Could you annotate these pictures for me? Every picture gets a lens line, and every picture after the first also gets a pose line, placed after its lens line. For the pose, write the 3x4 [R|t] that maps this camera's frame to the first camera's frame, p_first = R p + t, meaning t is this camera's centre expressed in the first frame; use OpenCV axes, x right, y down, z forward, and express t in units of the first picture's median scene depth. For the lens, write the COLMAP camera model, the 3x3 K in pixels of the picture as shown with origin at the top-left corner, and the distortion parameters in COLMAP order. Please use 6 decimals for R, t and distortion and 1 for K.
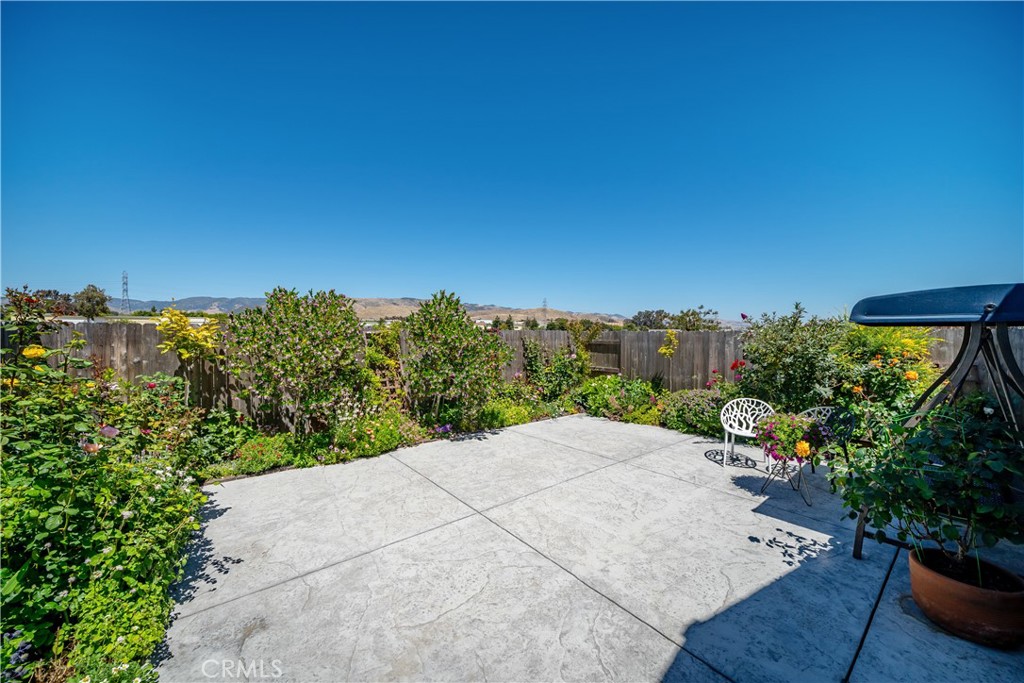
lens RADIAL K [[377.3, 0, 510.5], [0, 377.3, 337.3], [0, 0, 1]] dist [0.000231, 0.000006]
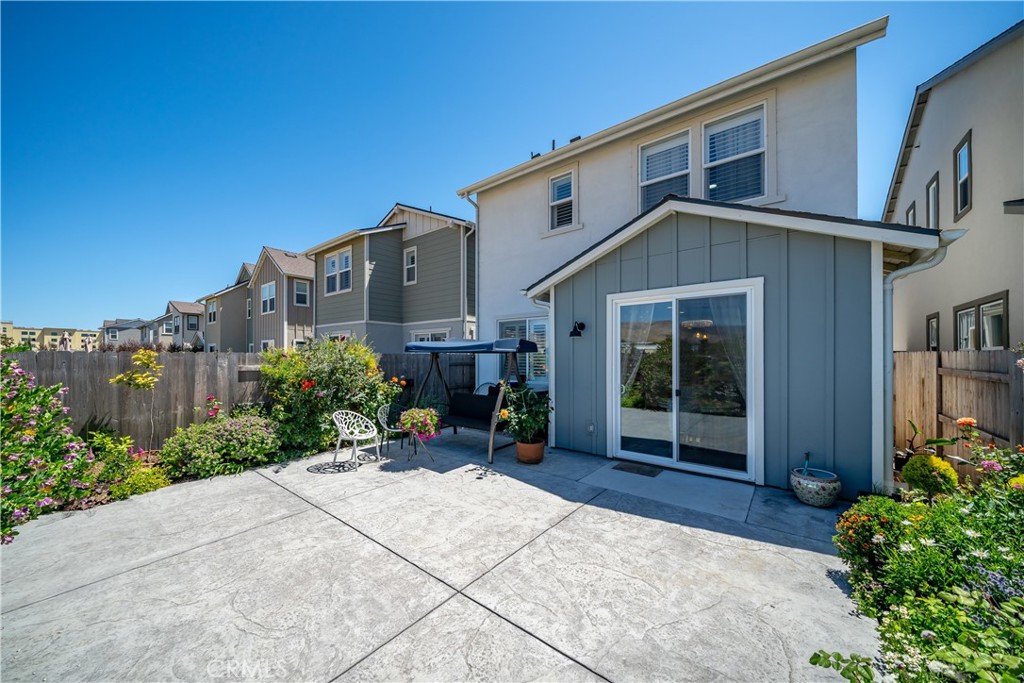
lens RADIAL K [[366.0, 0, 507.8], [0, 366.0, 356.0], [0, 0, 1]] dist [-0.005764, 0.000238]
pose [[-0.214942, -0.000813, 0.976626, -0.597444], [0.007307, 0.999970, 0.002441, -0.008475], [-0.976599, 0.007660, -0.214930, 0.737275]]
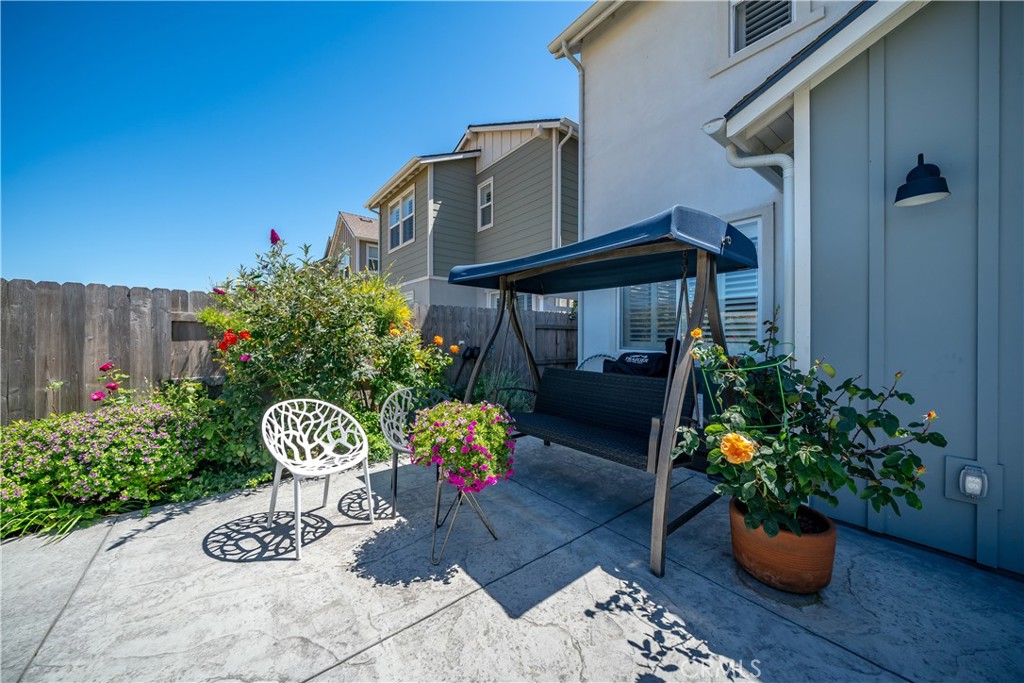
lens RADIAL K [[366.0, 0, 510.0], [0, 366.0, 339.2], [0, 0, 1]] dist [-0.005764, 0.000238]
pose [[0.011631, -0.005159, 0.999919, 0.128370], [0.005657, 0.999971, 0.005093, 0.077139], [-0.999916, 0.005597, 0.011660, 0.697052]]
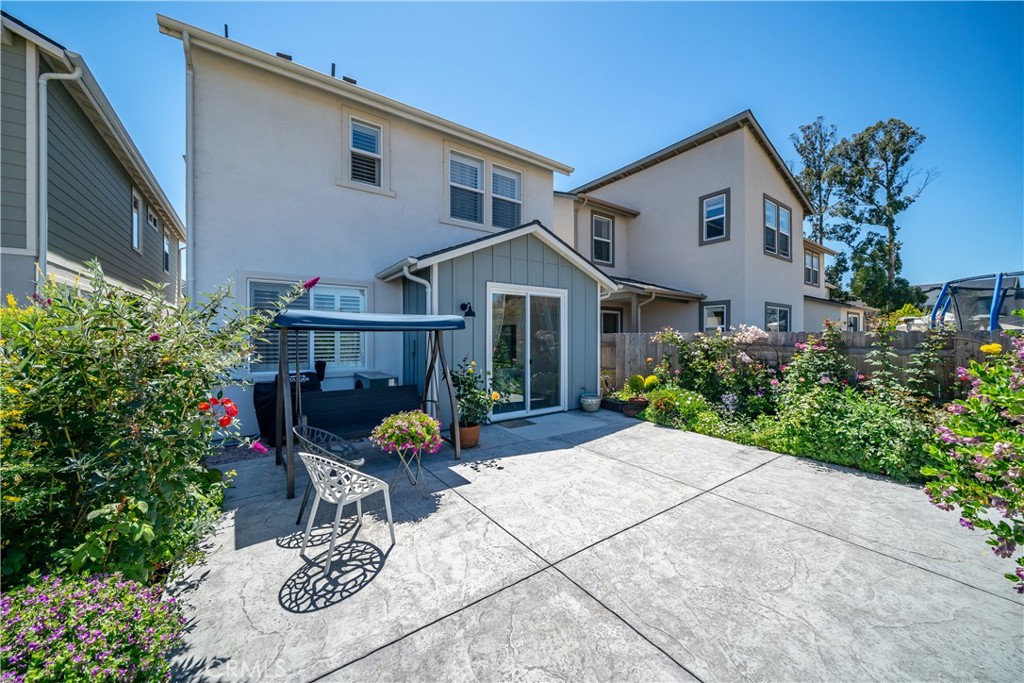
lens RADIAL K [[366.0, 0, 510.3], [0, 366.0, 339.4], [0, 0, 1]] dist [-0.005764, 0.000238]
pose [[-0.998470, -0.001243, 0.055277, 0.315706], [-0.000330, 0.999863, 0.016529, -0.010740], [-0.055290, 0.016485, -0.998334, 1.505706]]
